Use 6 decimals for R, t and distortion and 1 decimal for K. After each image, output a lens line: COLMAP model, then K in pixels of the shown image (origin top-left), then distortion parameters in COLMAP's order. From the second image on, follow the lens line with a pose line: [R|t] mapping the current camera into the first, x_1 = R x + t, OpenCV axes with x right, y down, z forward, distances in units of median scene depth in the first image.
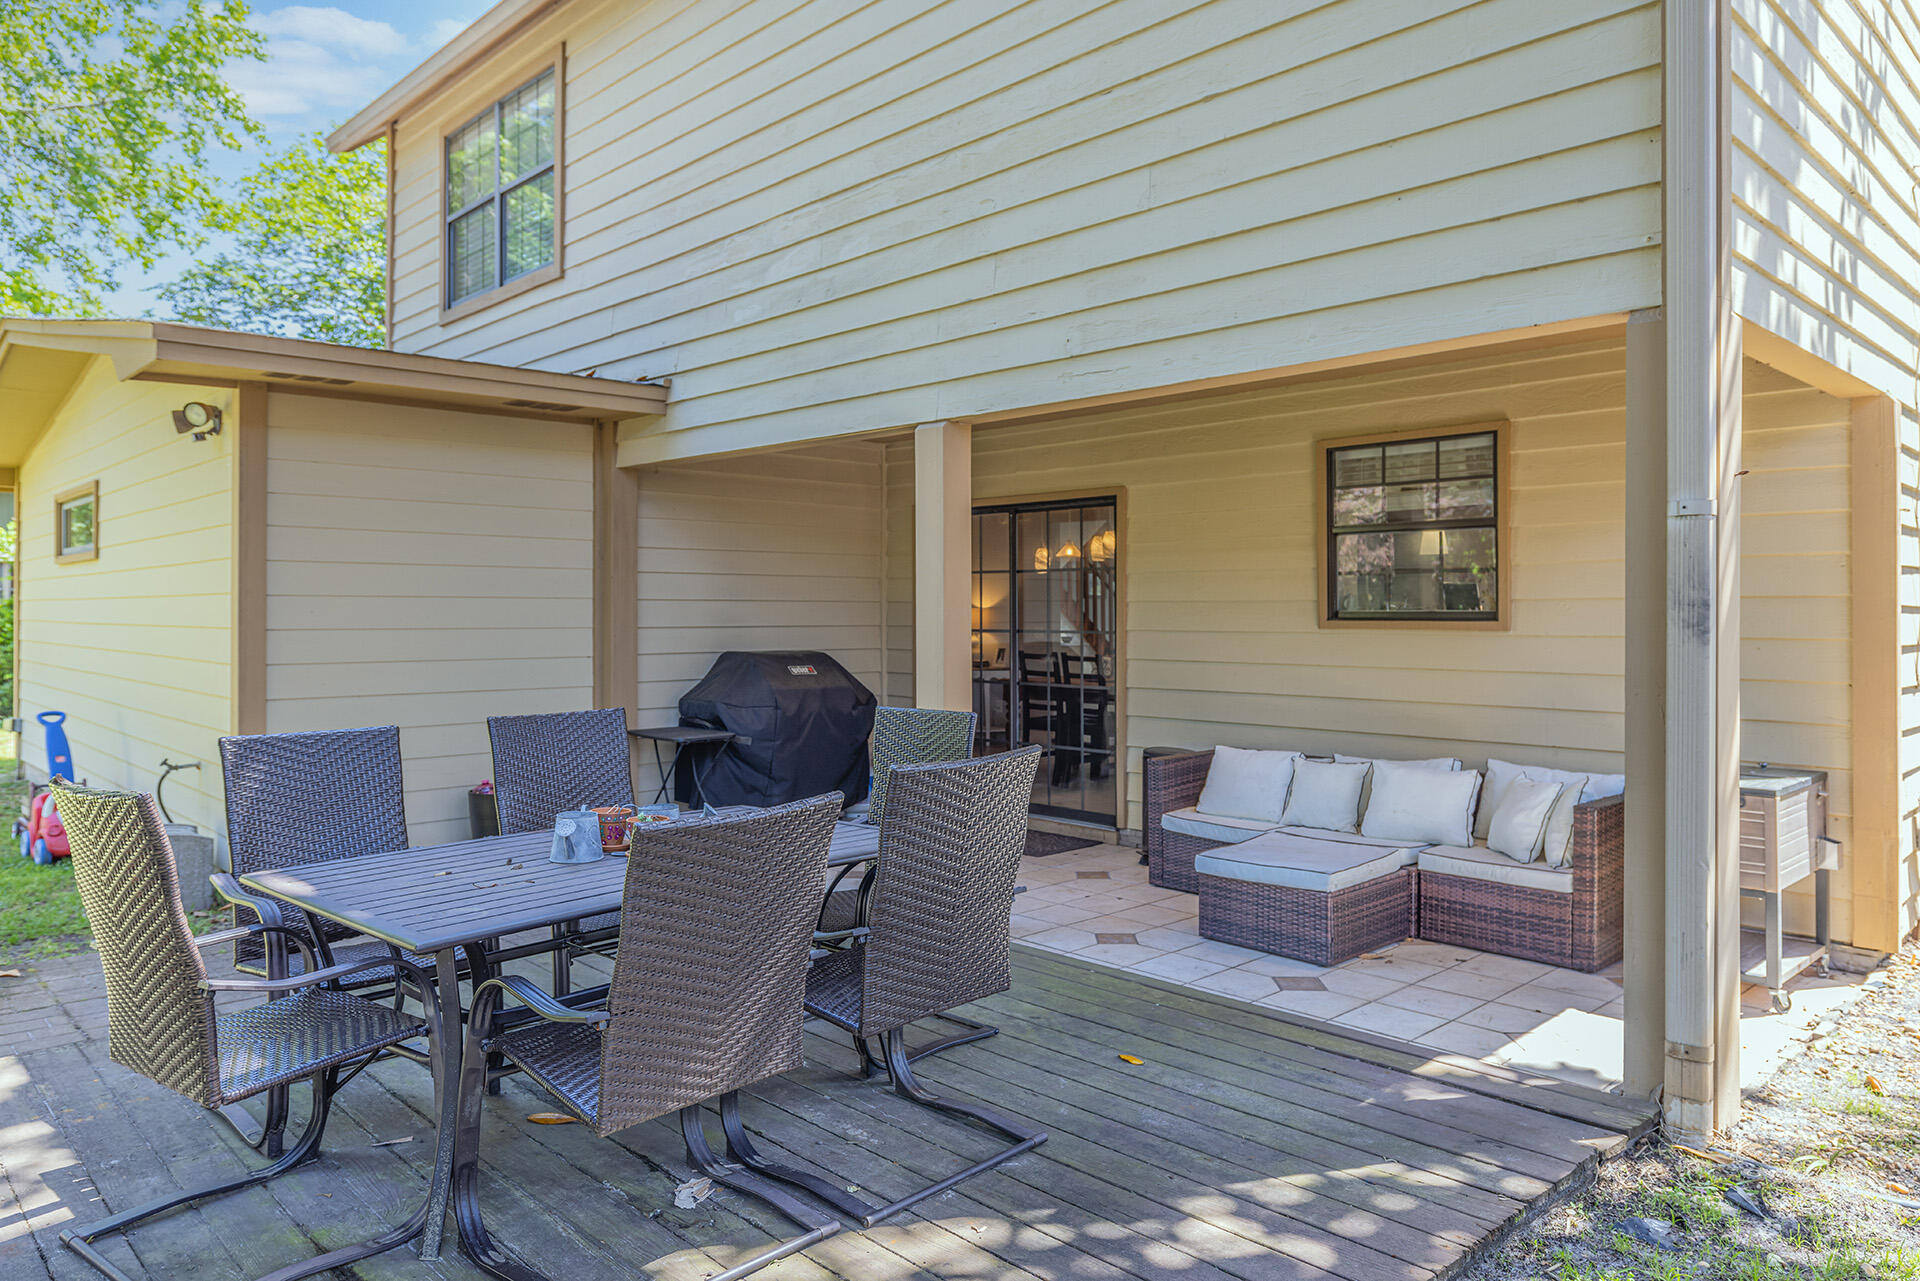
lens RADIAL K [[1255.7, 0, 958.3], [0, 1255.7, 623.0], [0, 0, 1]] dist [0.003322, 0.002565]
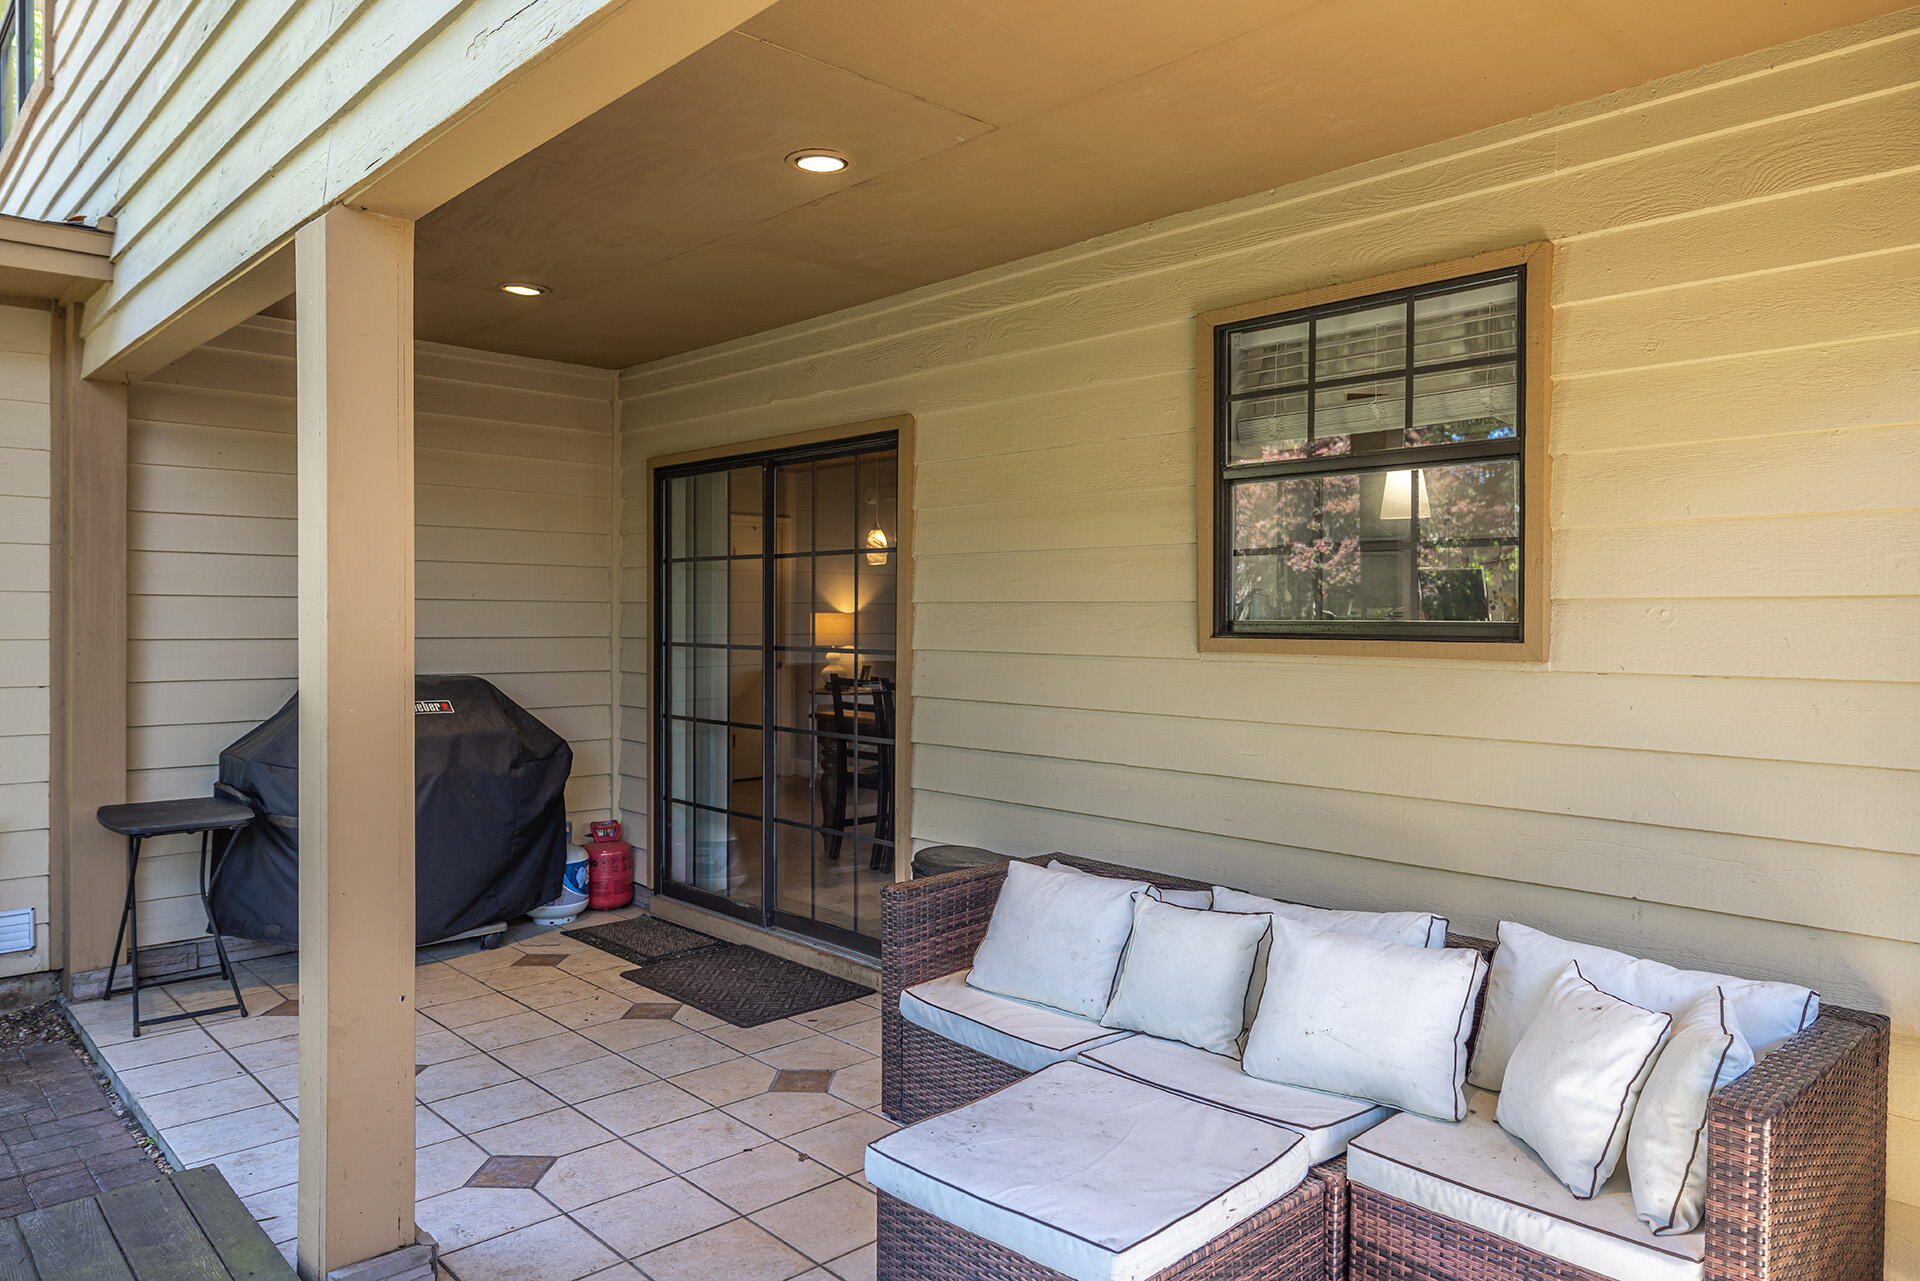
lens RADIAL K [[1255.7, 0, 961.6], [0, 1255.7, 644.4], [0, 0, 1]] dist [0.003322, 0.002565]
pose [[0.999956, 0.006900, -0.006294, 0.196717], [-0.006827, 0.999909, 0.011670, -0.004892], [0.006374, -0.011627, 0.999912, 0.468821]]
